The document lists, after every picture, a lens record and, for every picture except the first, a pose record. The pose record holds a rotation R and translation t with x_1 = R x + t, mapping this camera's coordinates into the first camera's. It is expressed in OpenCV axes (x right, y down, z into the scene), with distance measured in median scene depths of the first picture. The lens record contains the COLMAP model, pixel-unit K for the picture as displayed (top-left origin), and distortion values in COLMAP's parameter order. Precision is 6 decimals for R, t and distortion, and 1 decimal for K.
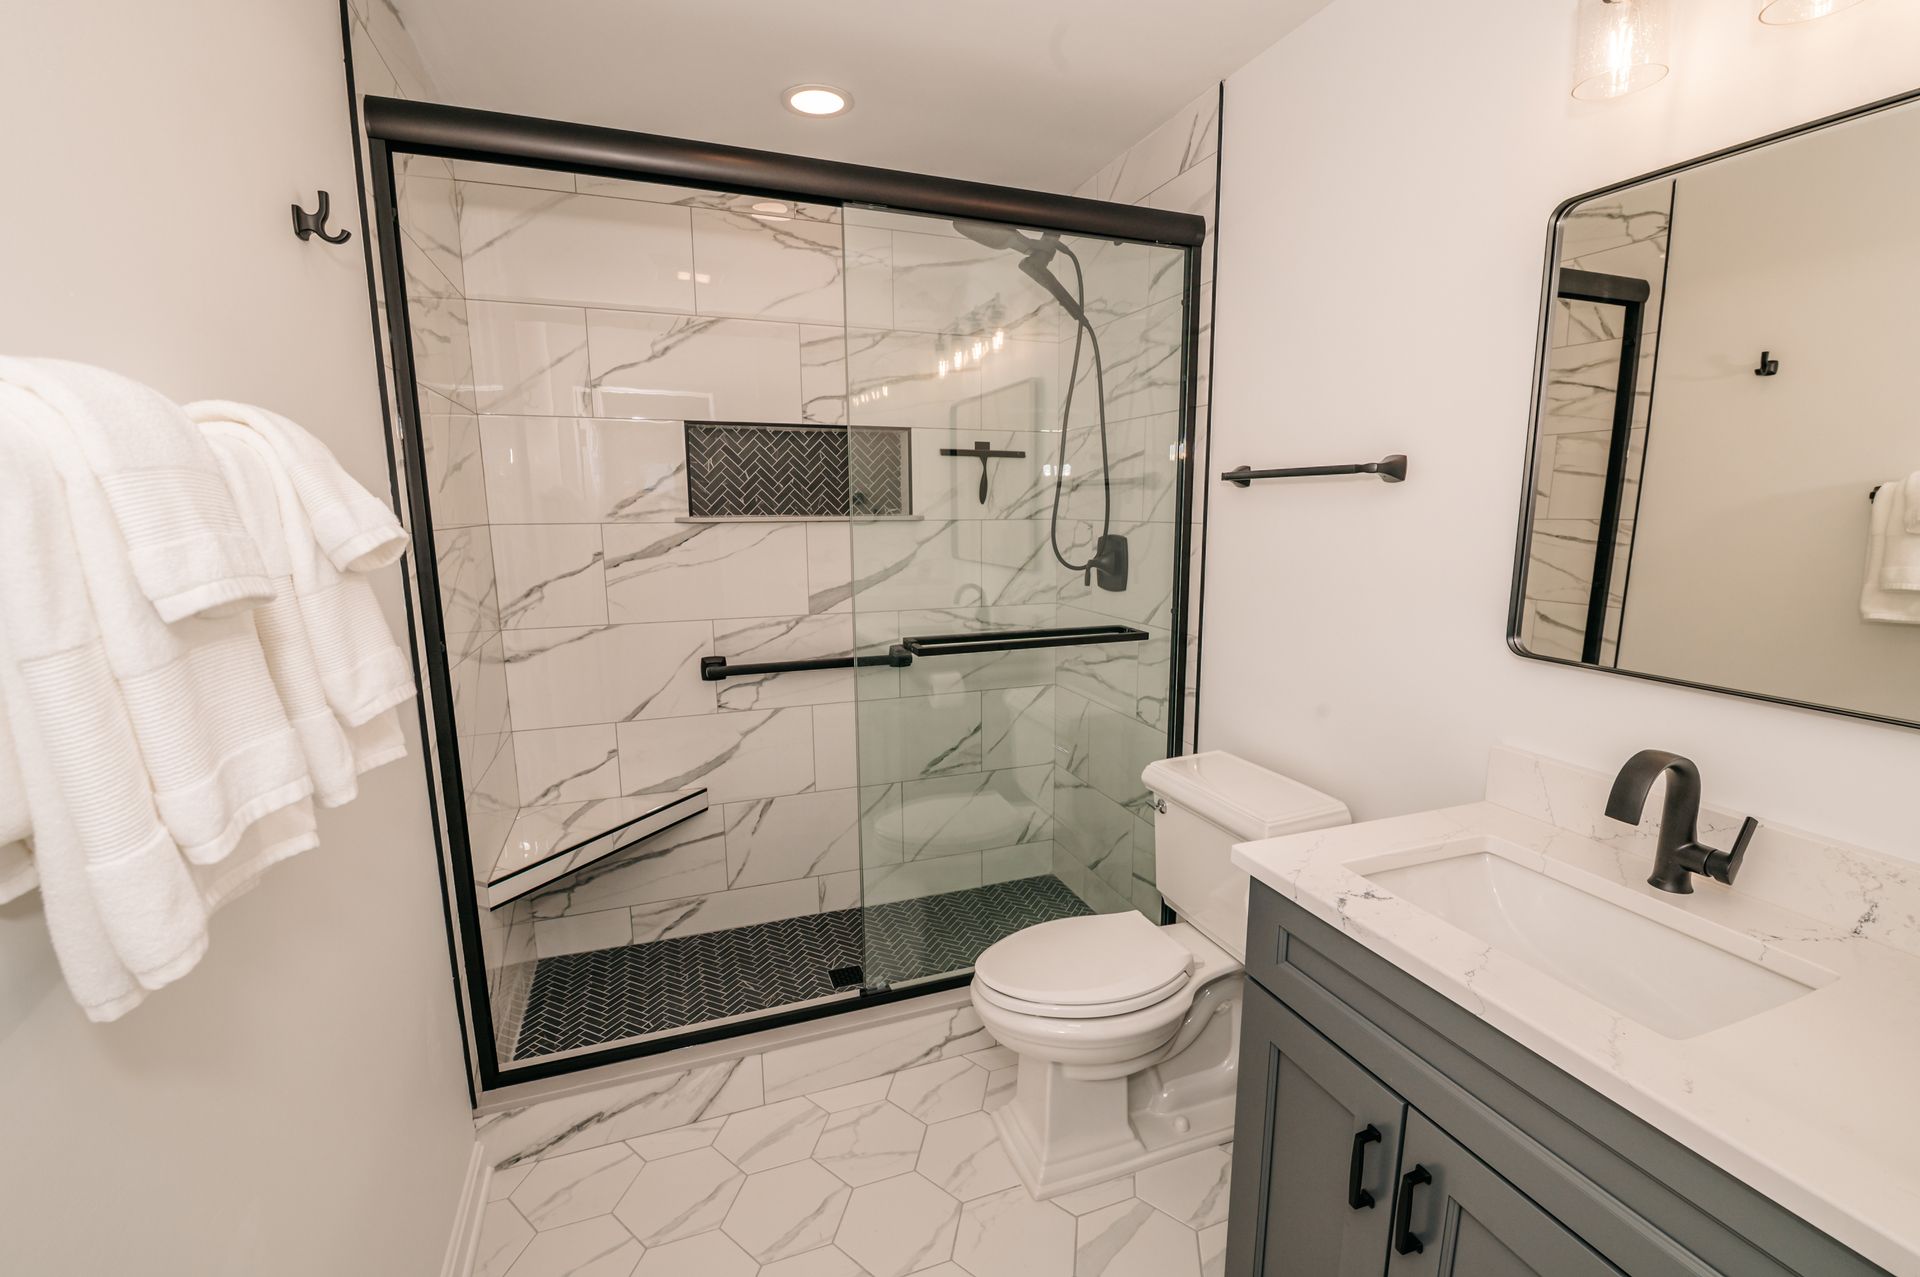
lens RADIAL K [[834.1, 0, 972.6], [0, 834.1, 638.4], [0, 0, 1]] dist [-0.001943, -0.011767]
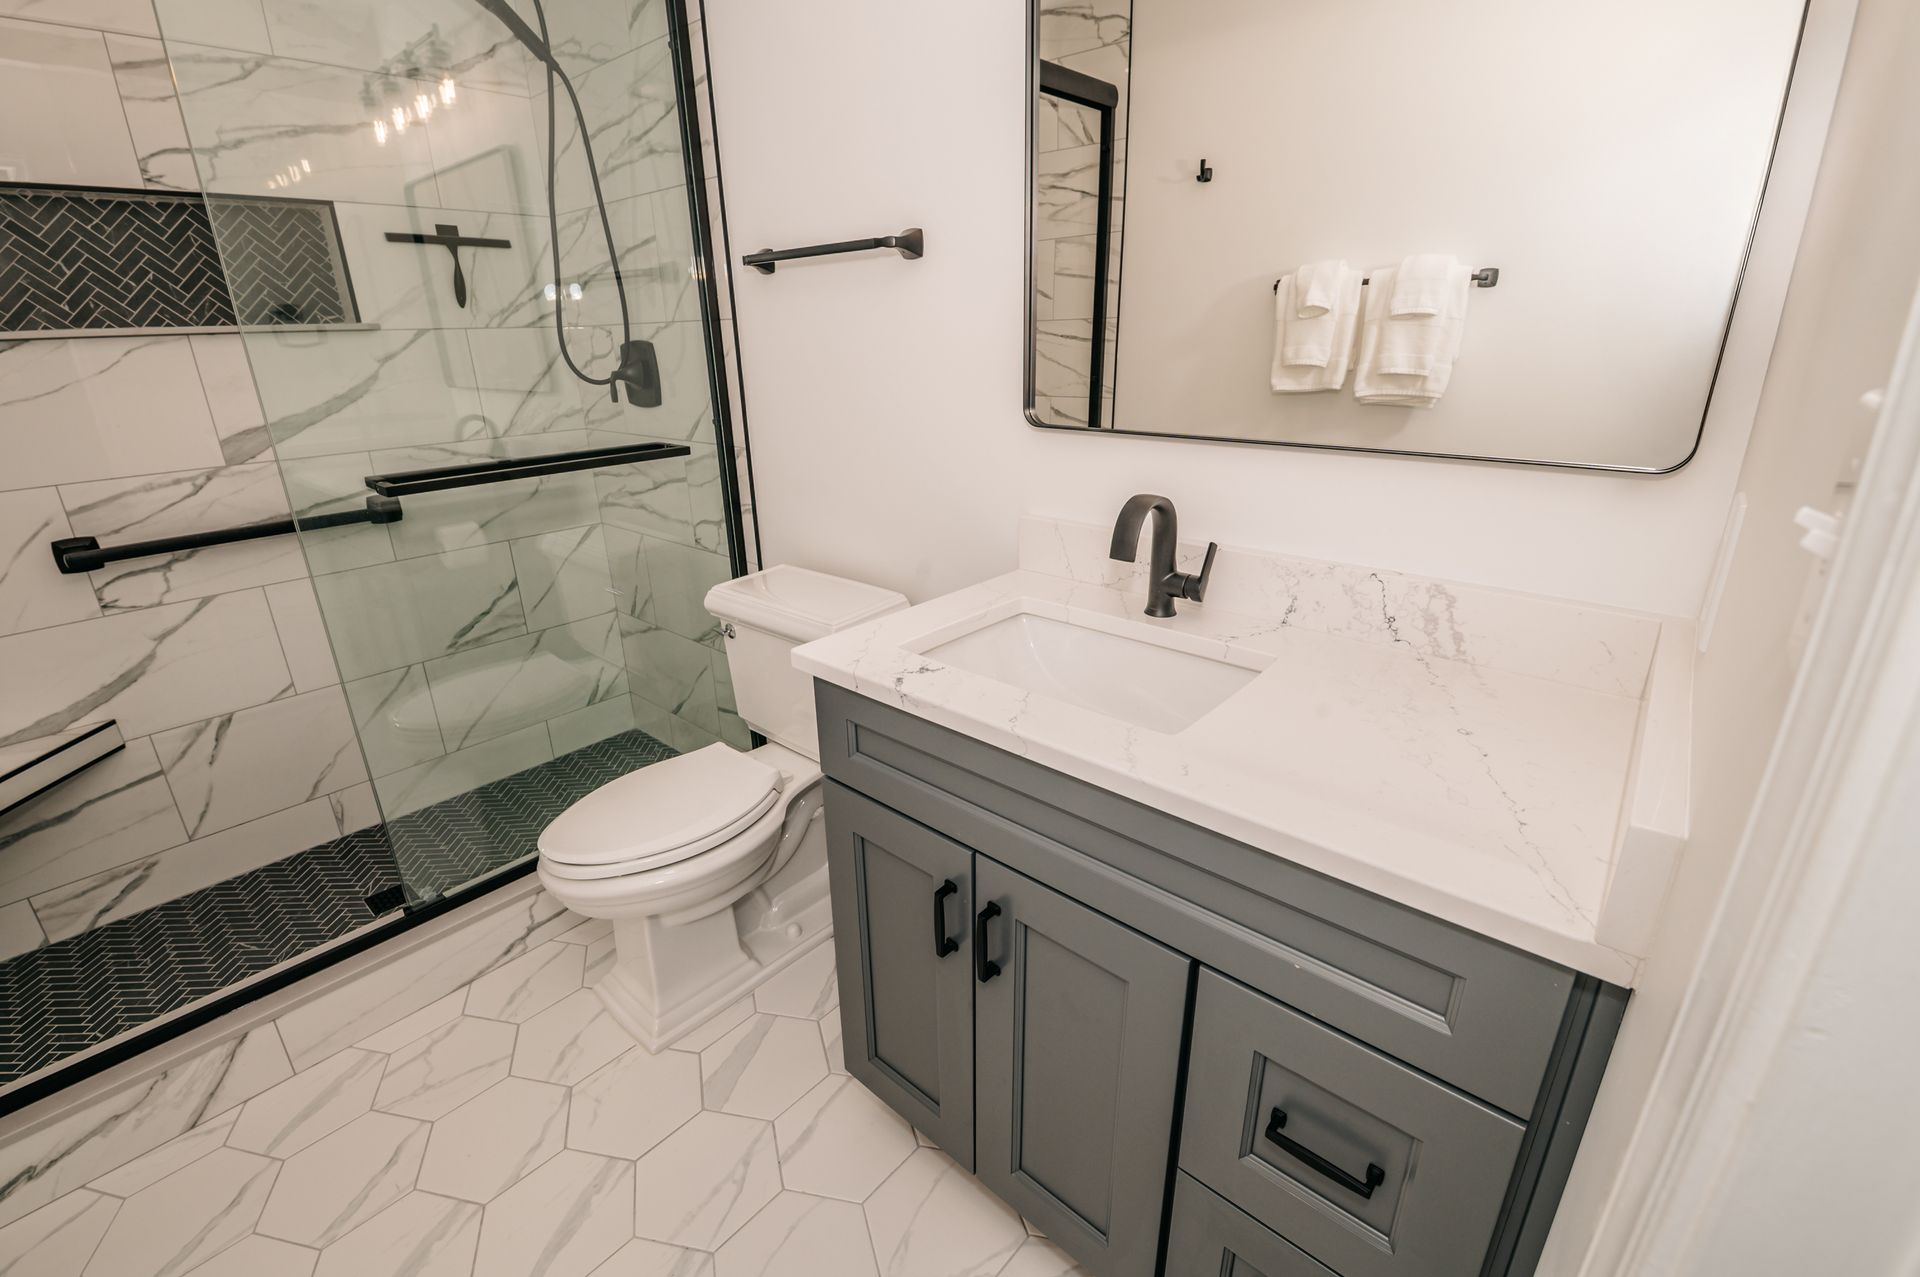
lens RADIAL K [[826.8, 0, 958.3], [0, 826.8, 623.2], [0, 0, 1]] dist [-0.018095, -0.003704]
pose [[0.884011, -0.170384, 0.435309, 0.042344], [0.093669, 0.976887, 0.192143, 0.031491], [-0.457986, -0.129081, 0.879538, 0.053212]]
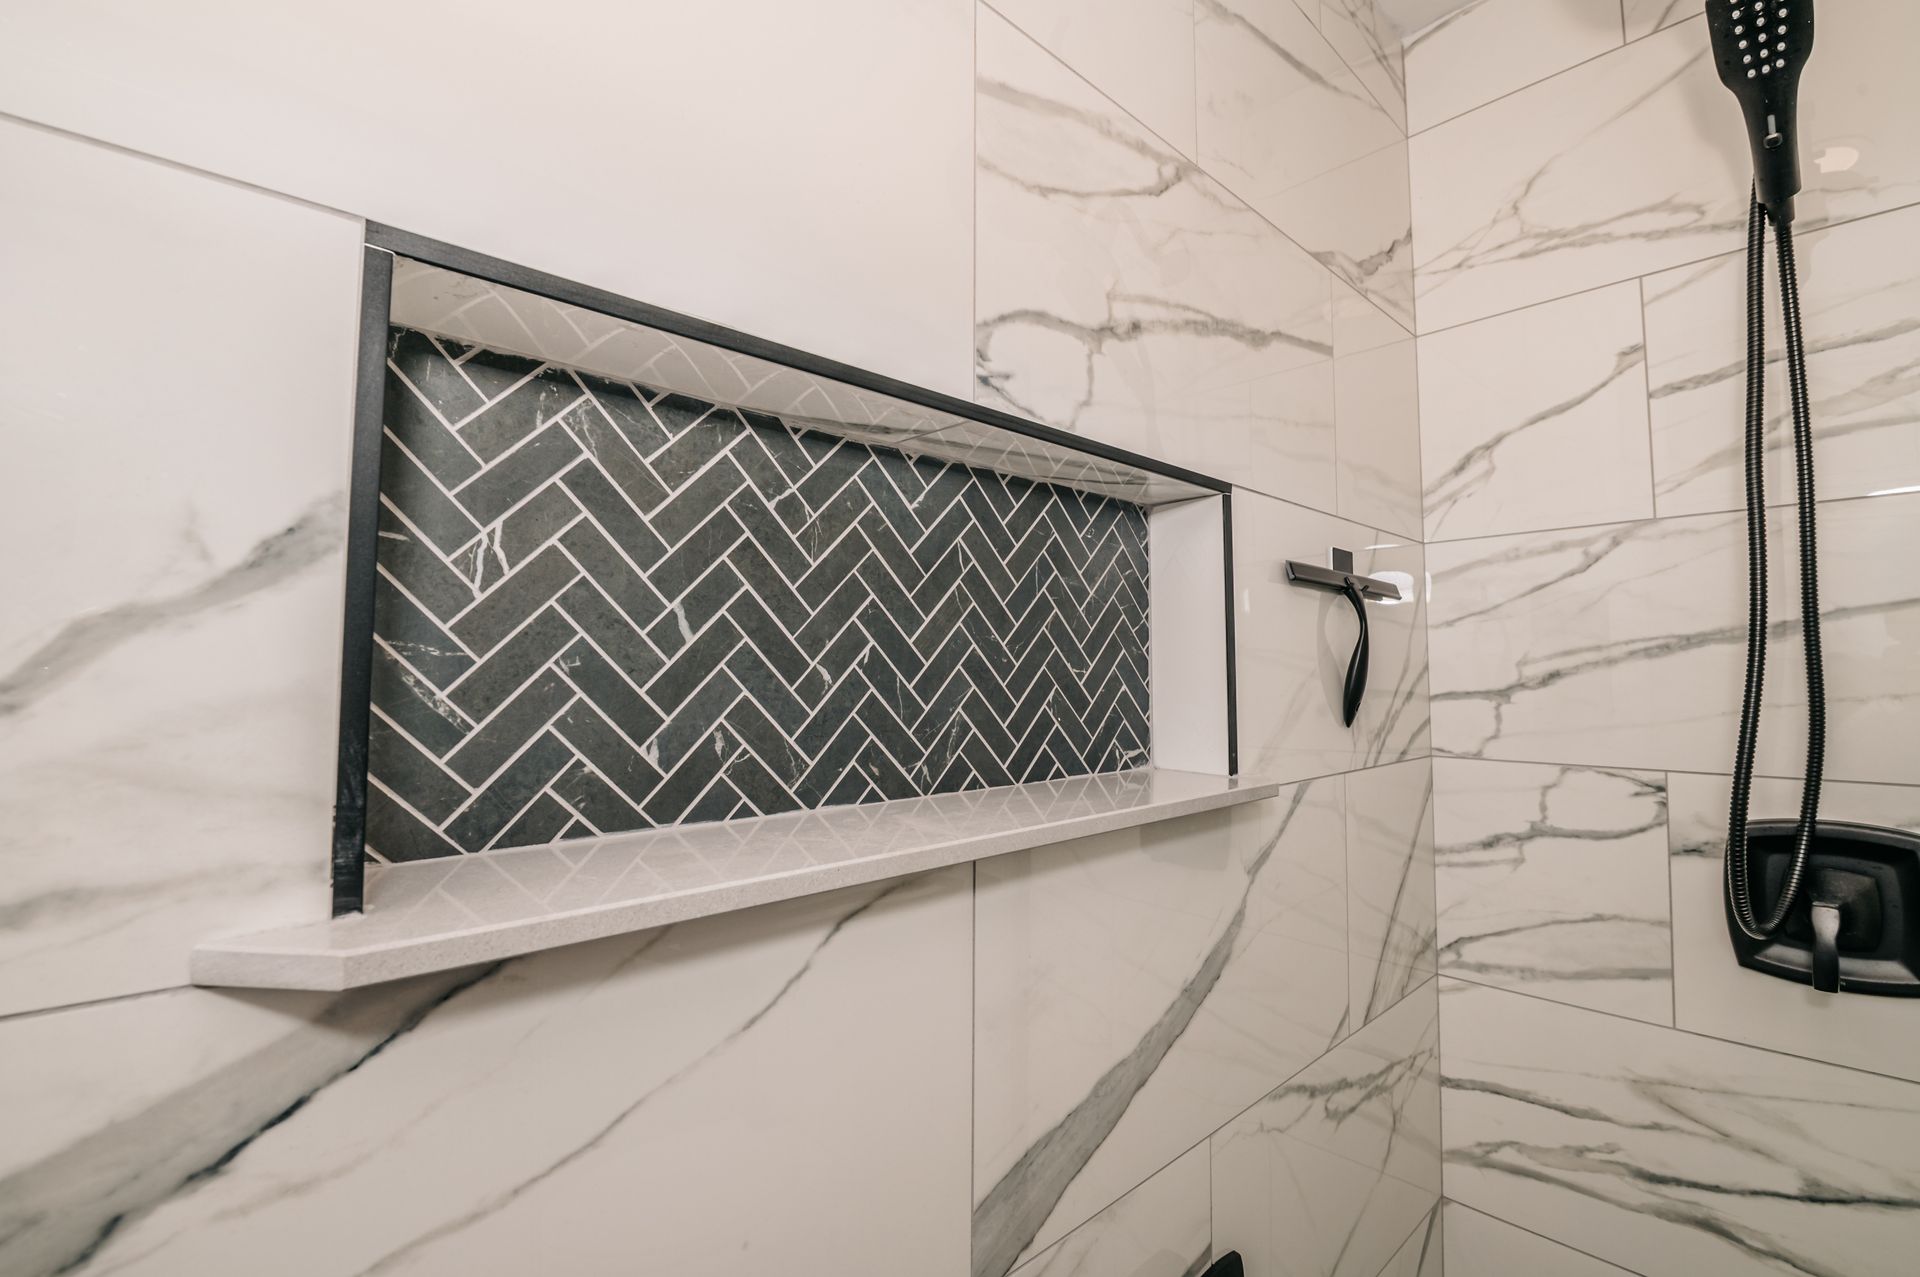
lens RADIAL K [[826.8, 0, 958.3], [0, 826.8, 623.2], [0, 0, 1]] dist [-0.018095, -0.003704]
pose [[0.928775, 0.026314, 0.369708, -0.284041], [0.056461, 0.975791, -0.211294, -0.151668], [-0.366318, 0.217118, 0.904804, 0.804236]]
